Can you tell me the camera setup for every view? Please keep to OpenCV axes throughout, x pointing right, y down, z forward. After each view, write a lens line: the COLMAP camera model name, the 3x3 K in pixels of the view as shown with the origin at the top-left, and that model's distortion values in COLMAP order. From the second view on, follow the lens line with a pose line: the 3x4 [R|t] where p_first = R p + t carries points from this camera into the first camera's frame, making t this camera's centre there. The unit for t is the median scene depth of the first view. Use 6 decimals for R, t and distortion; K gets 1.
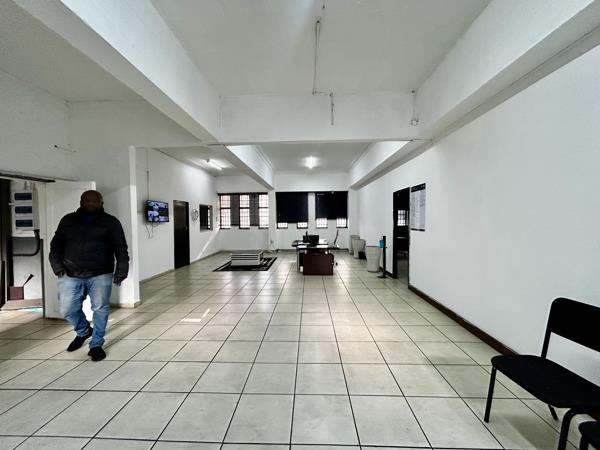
lens RADIAL K [[242.2, 0, 300.2], [0, 242.2, 225.4], [0, 0, 1]] dist [0.003330, 0.000067]
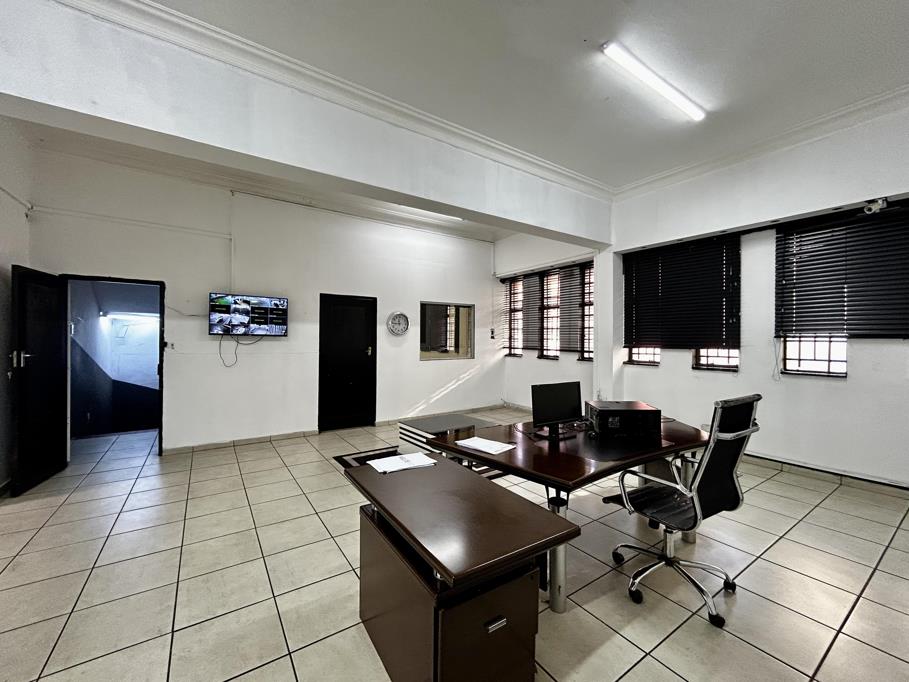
lens RADIAL K [[367.0, 0, 453.4], [0, 367.0, 339.7], [0, 0, 1]] dist [0.003330, 0.000067]
pose [[0.595587, 0.017800, -0.803093, 0.166994], [-0.033983, 0.999418, -0.003051, -0.010458], [0.802572, 0.029109, 0.595845, 0.519417]]
